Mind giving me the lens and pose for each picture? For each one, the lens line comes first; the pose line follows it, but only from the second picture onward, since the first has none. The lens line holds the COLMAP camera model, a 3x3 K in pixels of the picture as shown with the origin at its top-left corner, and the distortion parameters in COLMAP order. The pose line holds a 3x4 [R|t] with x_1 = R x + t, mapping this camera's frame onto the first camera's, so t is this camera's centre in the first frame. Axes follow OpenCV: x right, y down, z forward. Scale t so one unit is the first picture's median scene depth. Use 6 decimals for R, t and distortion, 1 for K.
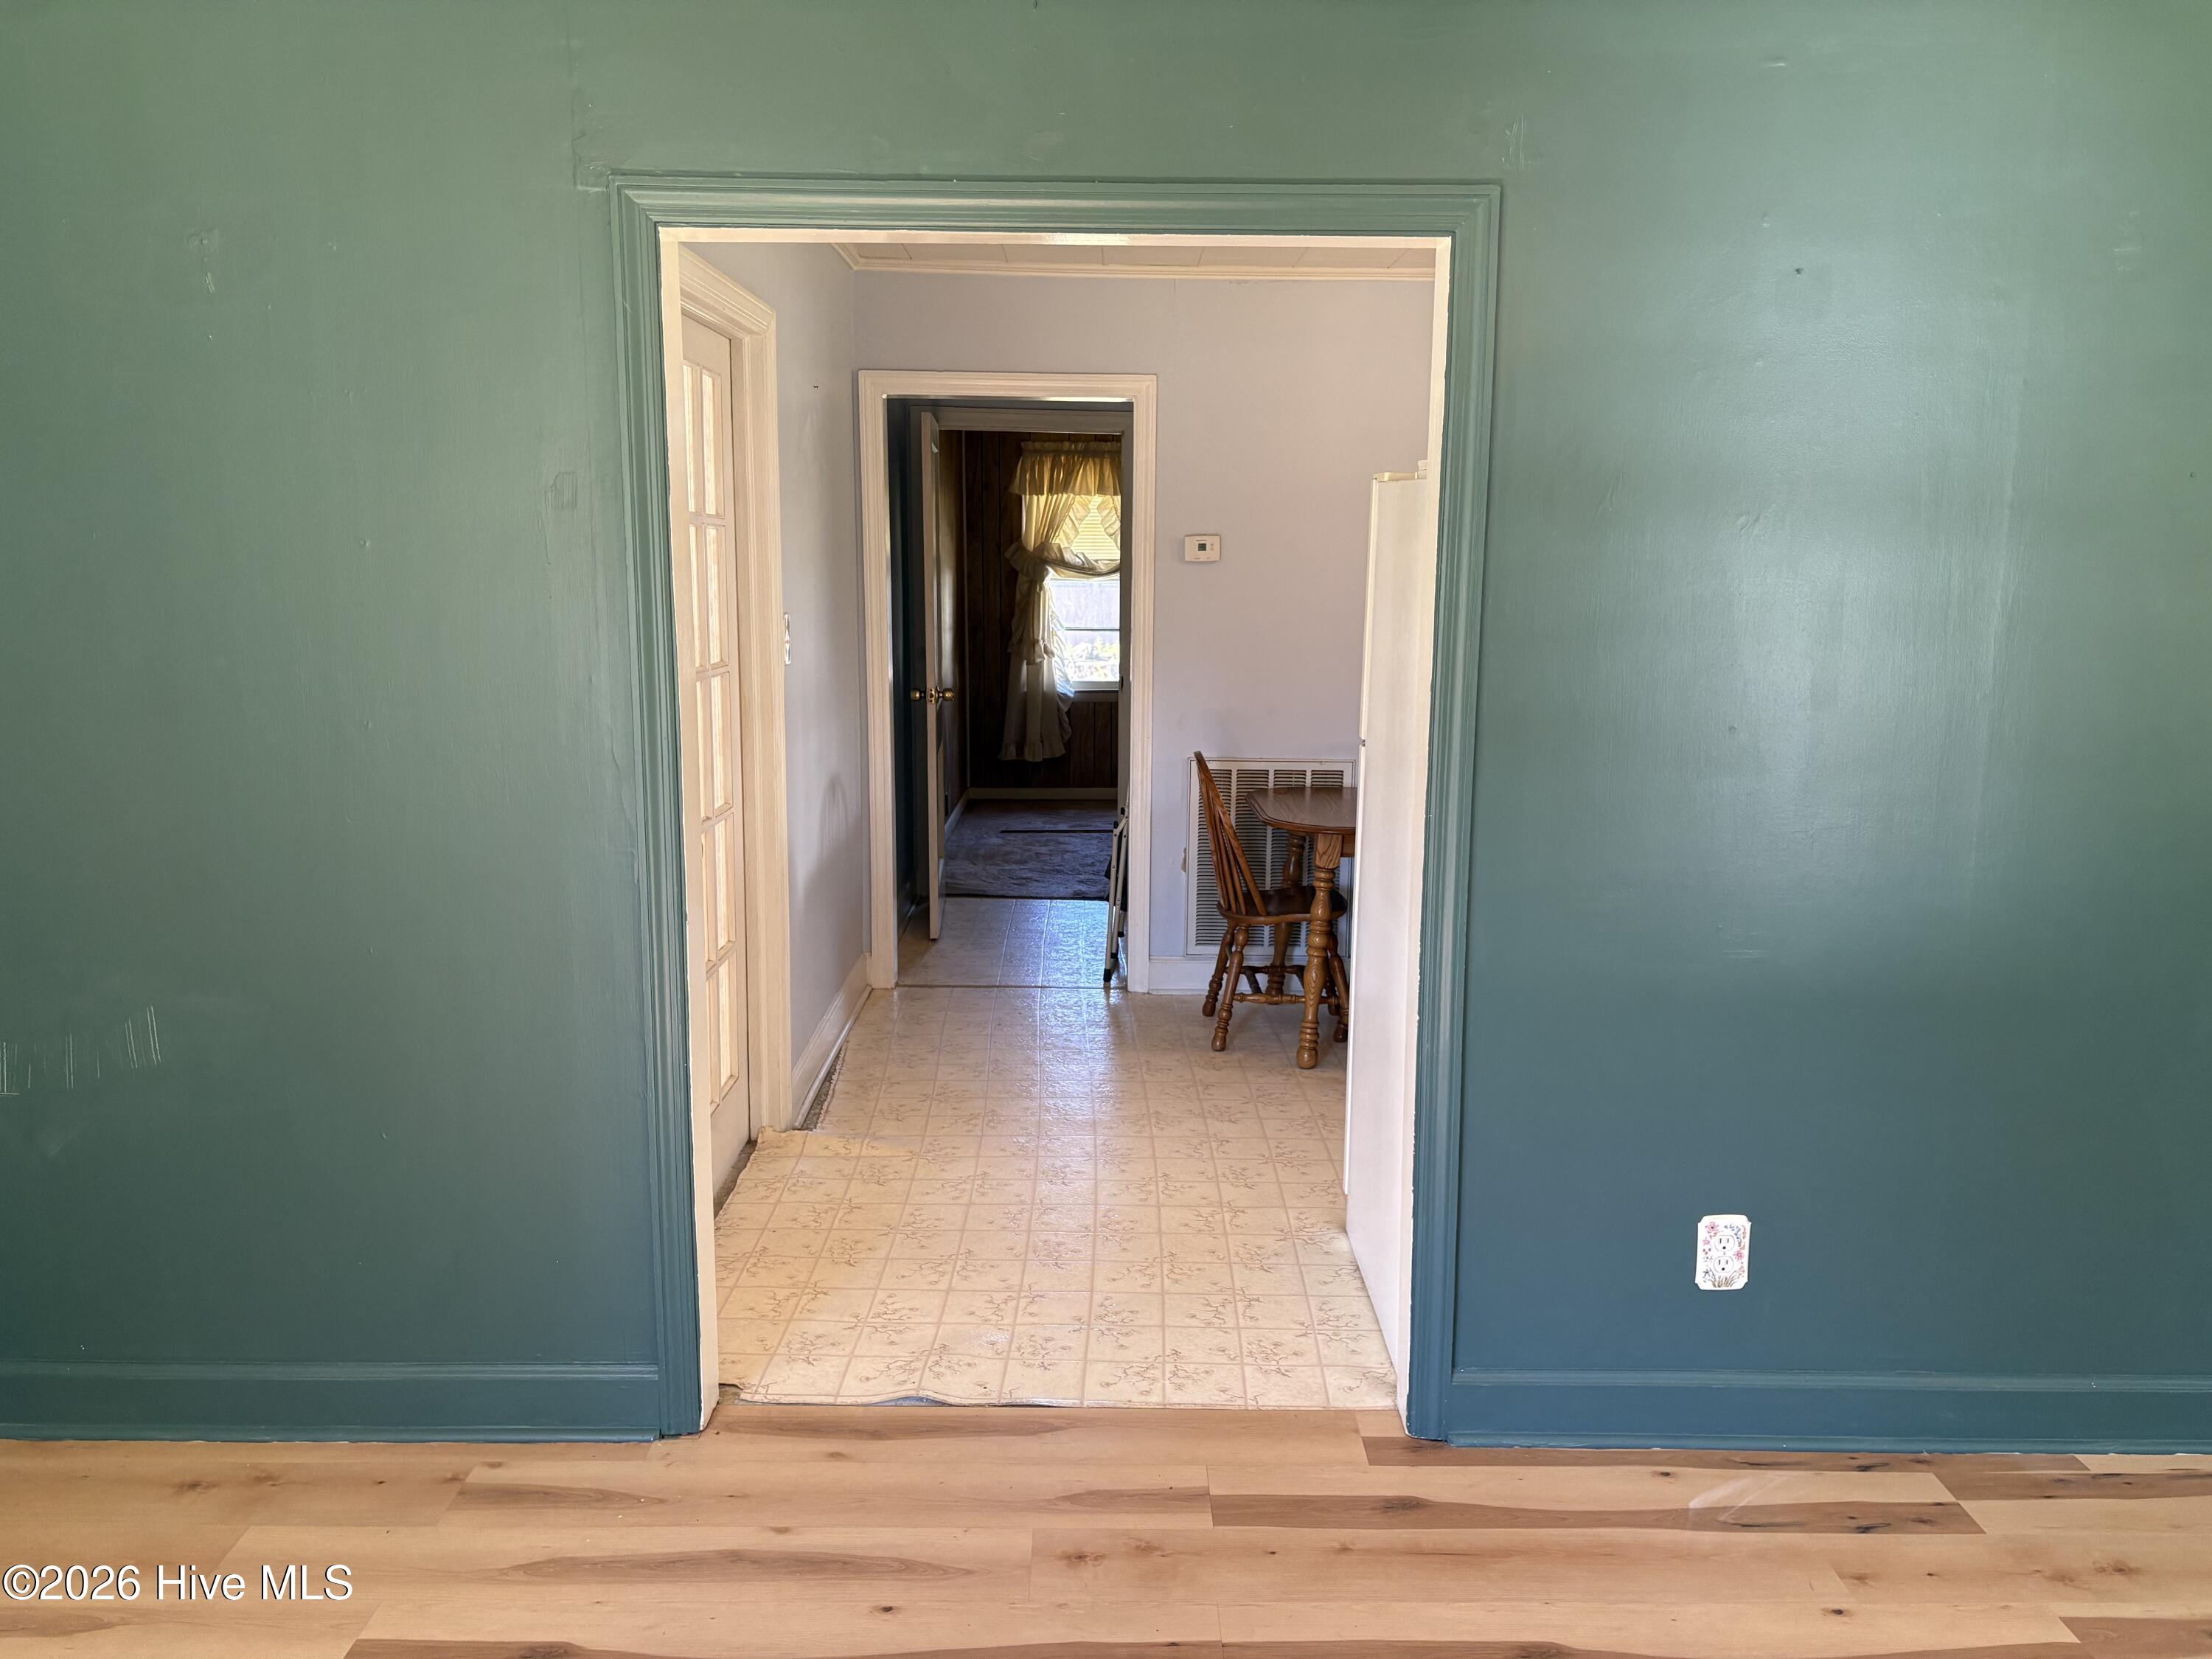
lens RADIAL K [[1705.0, 0, 1106.0], [0, 1705.0, 829.5], [0, 0, 1]] dist [0.043990, 0.001522]
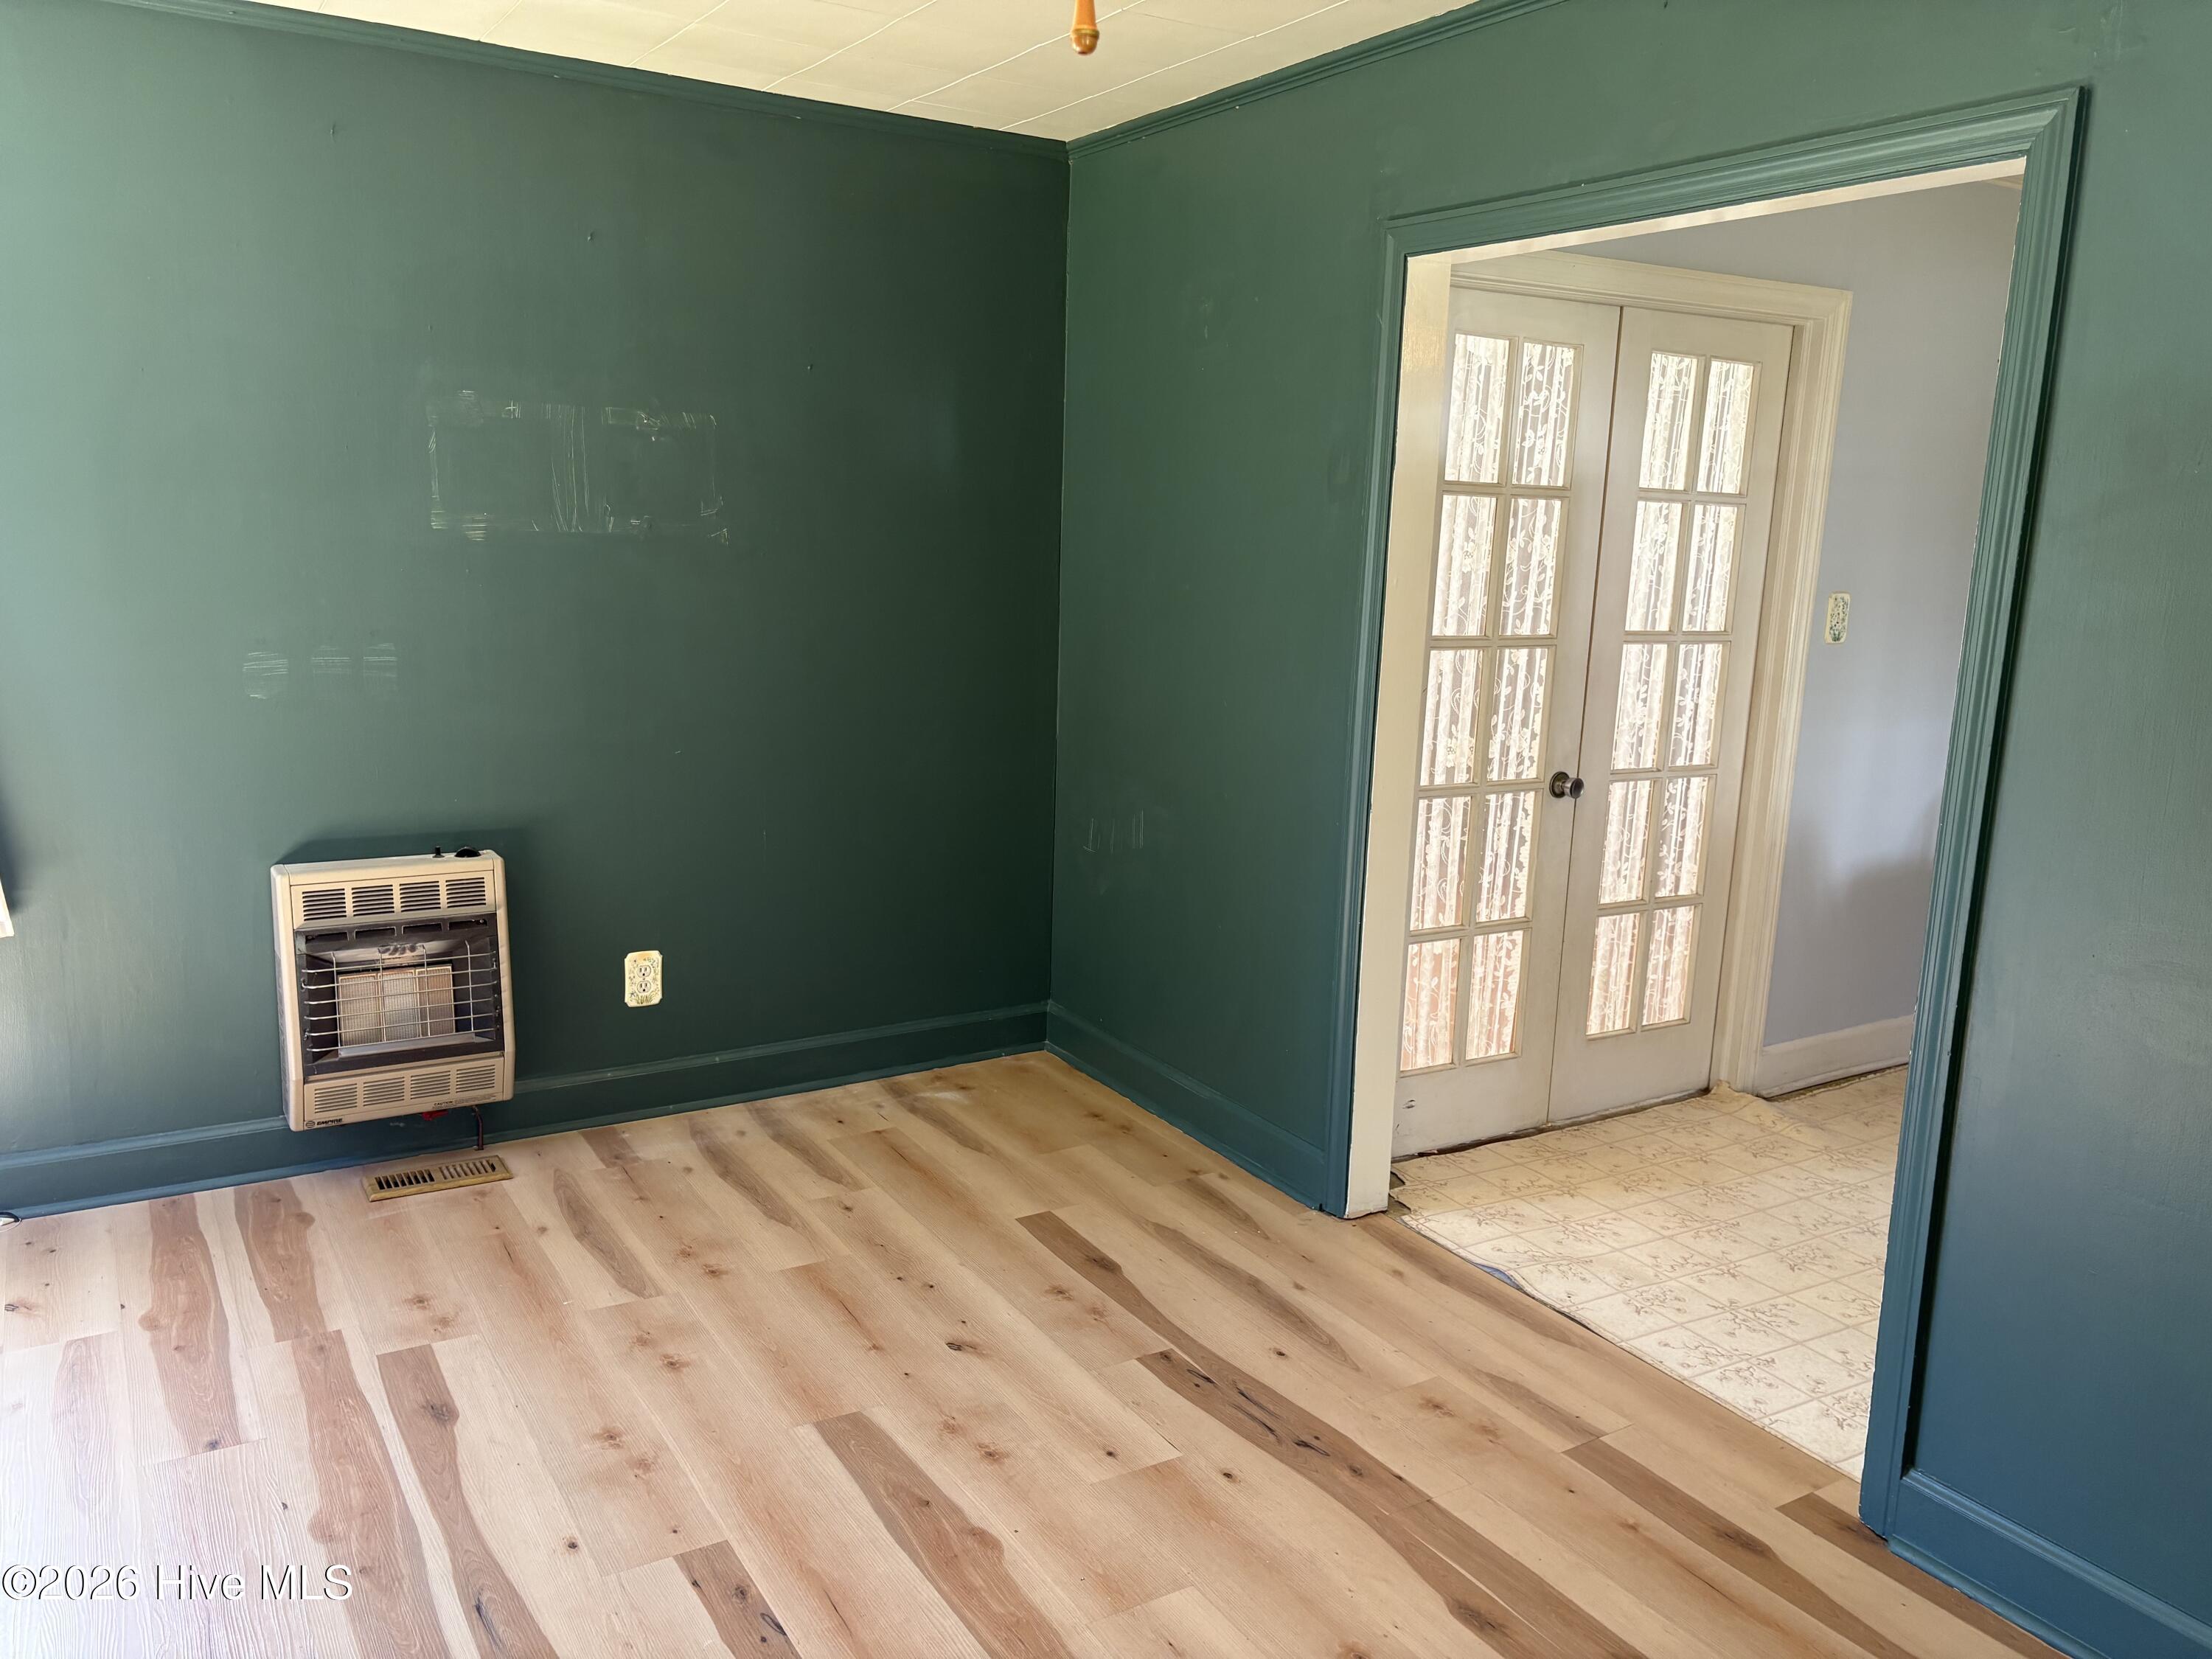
lens RADIAL K [[1689.6, 0, 1106.0], [0, 1689.6, 829.5], [0, 0, 1]] dist [0.059957, -0.056724]
pose [[0.513946, 0.166517, -0.841506, 0.673985], [-0.169881, 0.981307, 0.090427, -0.010924], [0.840833, 0.096481, 0.532626, 0.166896]]
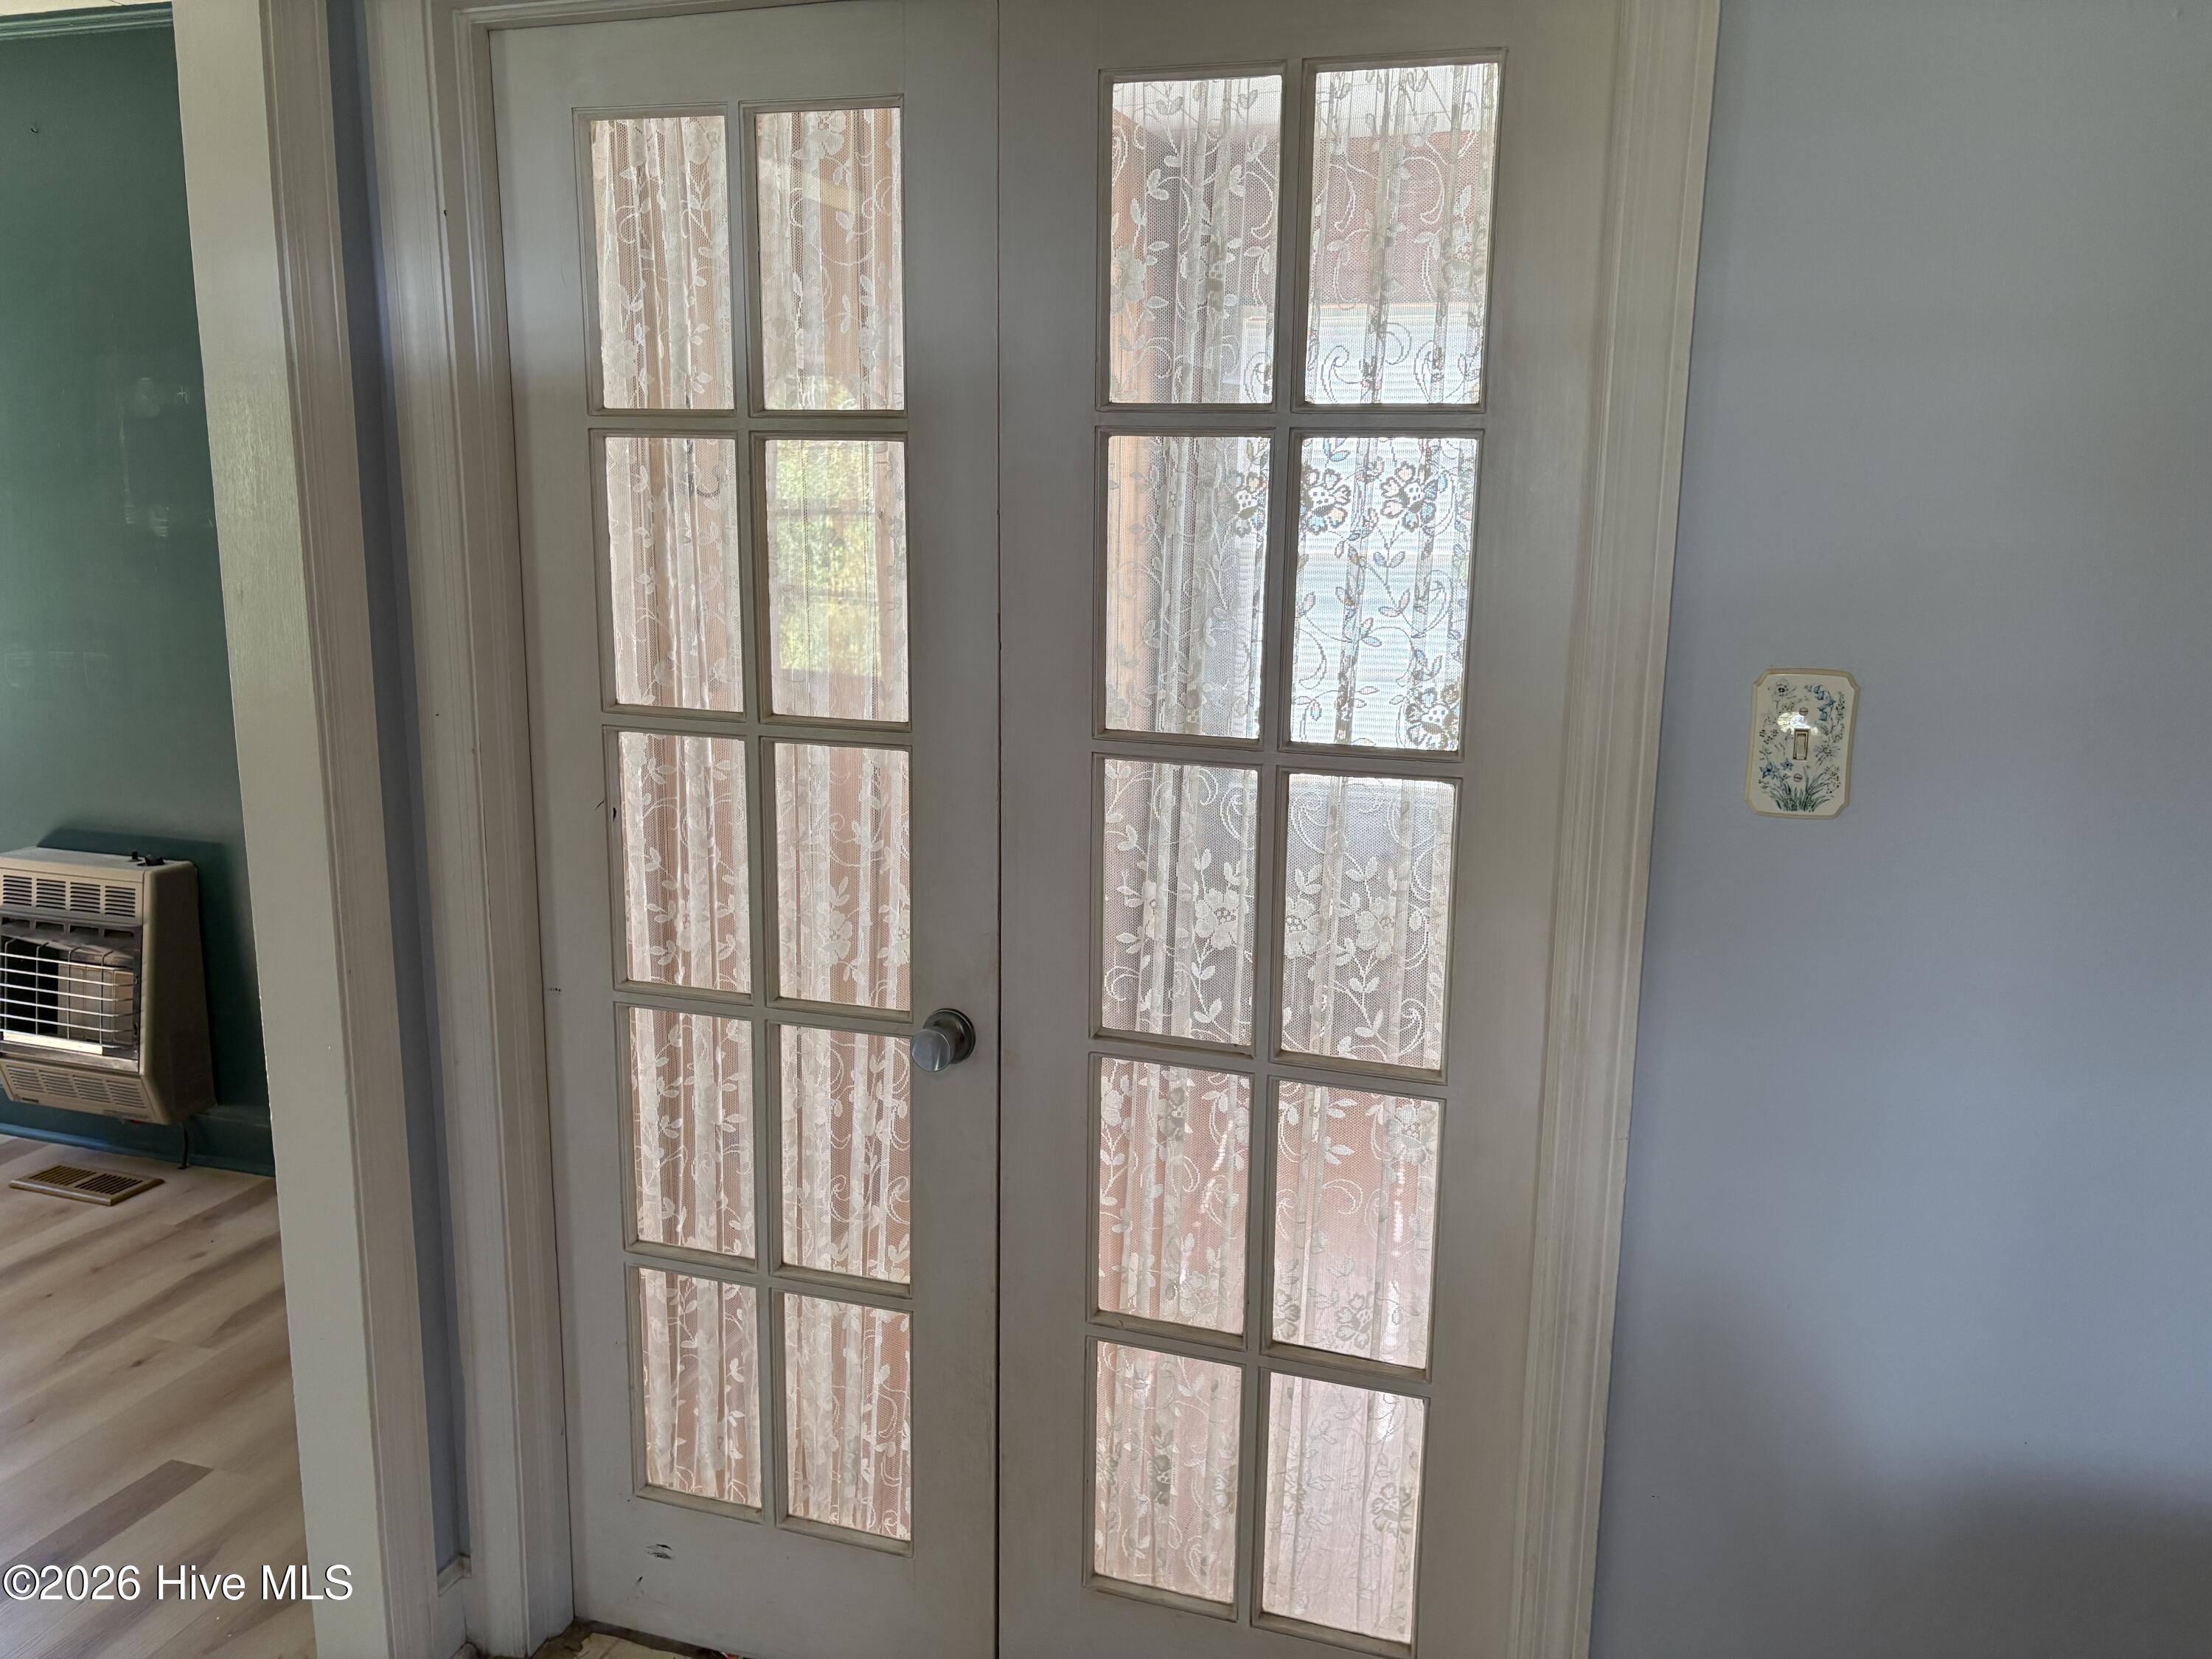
lens RADIAL K [[1689.6, 0, 1106.0], [0, 1689.6, 829.5], [0, 0, 1]] dist [0.059957, -0.056724]
pose [[-0.321902, 0.172357, -0.930952, 0.275579], [-0.169674, 0.956869, 0.235825, -0.228000], [0.931445, 0.233871, -0.278774, 1.434221]]
